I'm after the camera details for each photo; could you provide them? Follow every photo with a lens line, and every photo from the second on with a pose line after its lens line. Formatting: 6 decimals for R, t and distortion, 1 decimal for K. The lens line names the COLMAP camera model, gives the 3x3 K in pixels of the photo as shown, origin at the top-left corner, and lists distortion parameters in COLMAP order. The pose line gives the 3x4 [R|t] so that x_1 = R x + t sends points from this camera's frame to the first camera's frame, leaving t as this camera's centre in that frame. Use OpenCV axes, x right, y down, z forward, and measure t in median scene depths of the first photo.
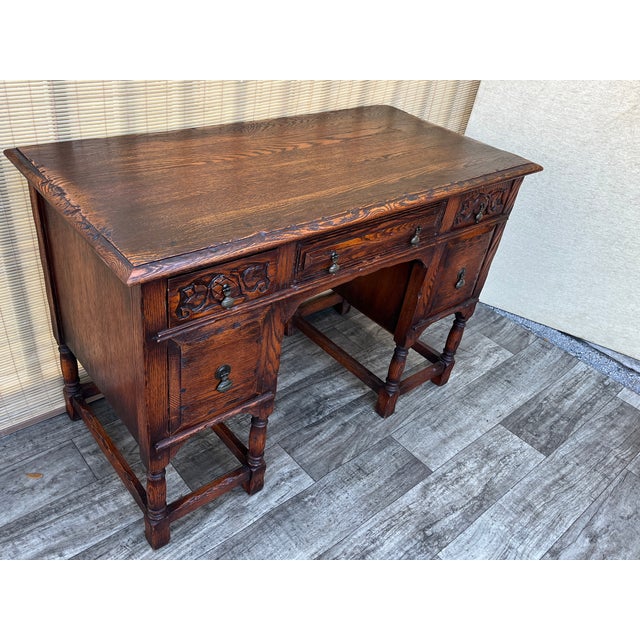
lens RADIAL K [[560.9, 0, 292.1], [0, 560.9, 318.9], [0, 0, 1]] dist [0.037772, -0.022522]
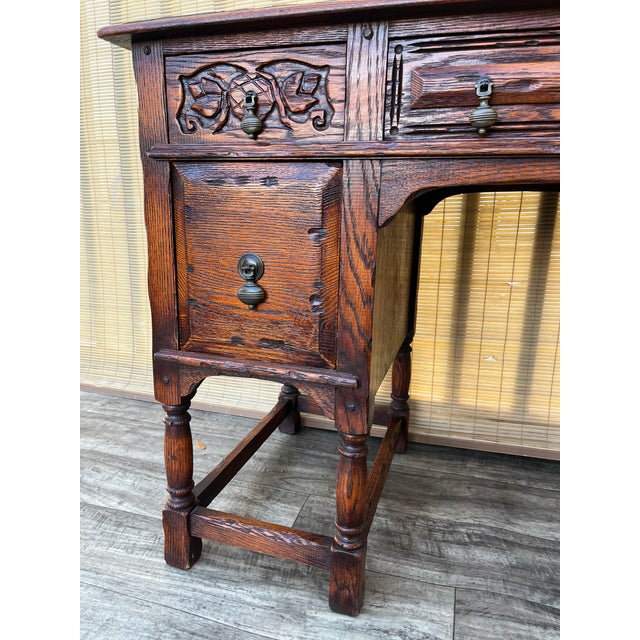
lens RADIAL K [[489.4, 0, 316.6], [0, 489.4, 318.2], [0, 0, 1]] dist [0.050911, -0.083085]
pose [[0.554315, 0.099398, -0.826350, 0.300929], [-0.452181, 0.869504, -0.198734, 0.175202], [0.698761, 0.483821, 0.526925, 0.624312]]
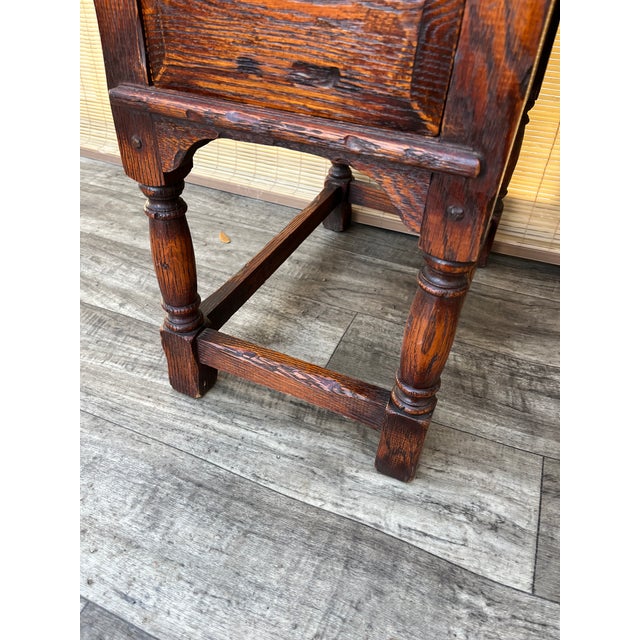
lens RADIAL K [[489.4, 0, 314.1], [0, 489.4, 327.4], [0, 0, 1]] dist [0.050911, -0.083085]
pose [[0.457437, 0.492586, -0.740345, 0.132193], [-0.509184, 0.827650, 0.236064, 0.167559], [0.729029, 0.268987, 0.629415, 0.733012]]
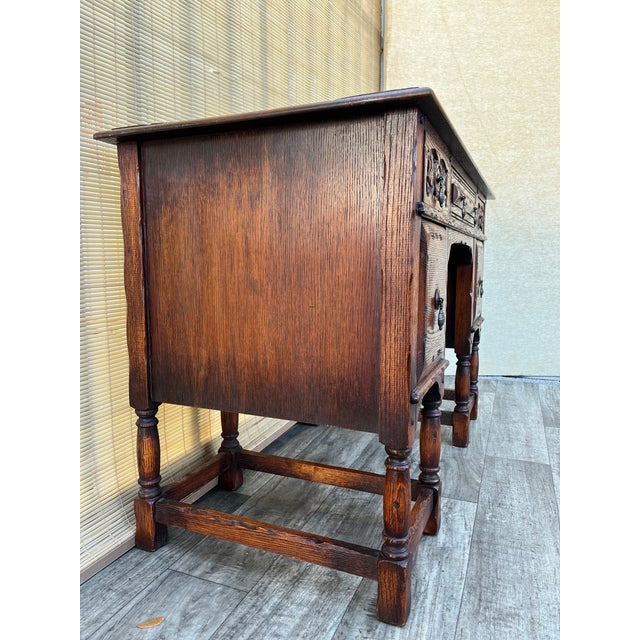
lens RADIAL K [[489.4, 0, 320.9], [0, 489.4, 318.6], [0, 0, 1]] dist [0.050911, -0.083085]
pose [[0.874575, -0.167129, 0.455177, -0.491176], [0.357559, 0.856349, -0.372583, 0.264930], [-0.327521, 0.488605, 0.808700, 0.373337]]
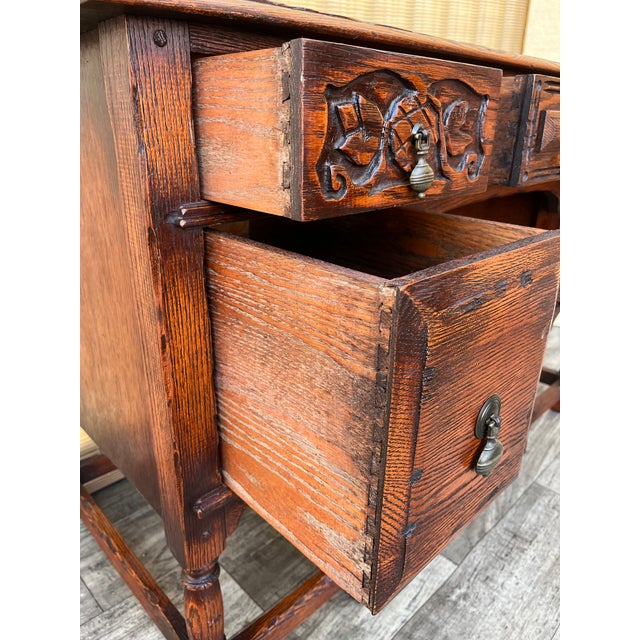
lens RADIAL K [[489.4, 0, 319.1], [0, 489.4, 321.9], [0, 0, 1]] dist [0.050911, -0.083085]
pose [[0.990930, -0.126134, 0.046344, -0.110180], [0.133501, 0.963404, -0.232442, 0.147596], [-0.015329, 0.236521, 0.971505, 0.441963]]
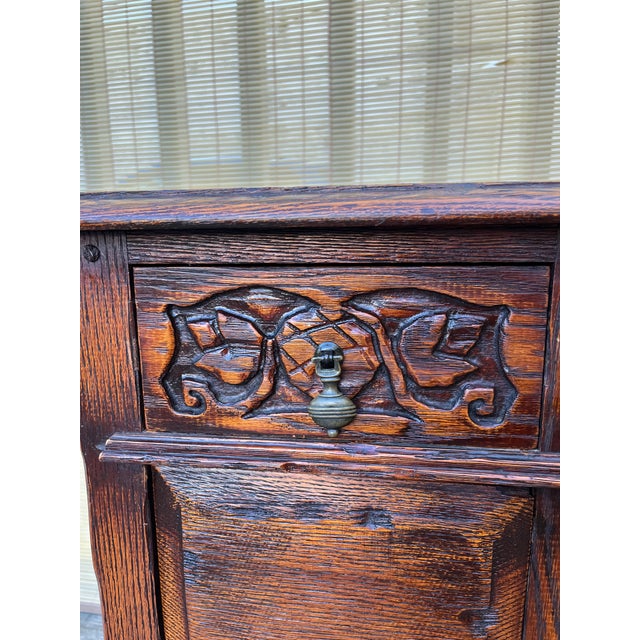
lens RADIAL K [[489.4, 0, 333.8], [0, 489.4, 323.6], [0, 0, 1]] dist [0.050911, -0.083085]
pose [[0.672028, 0.005844, -0.740503, 0.060003], [-0.359324, 0.876934, -0.319176, 0.009949], [0.647506, 0.480576, 0.591424, 0.594279]]
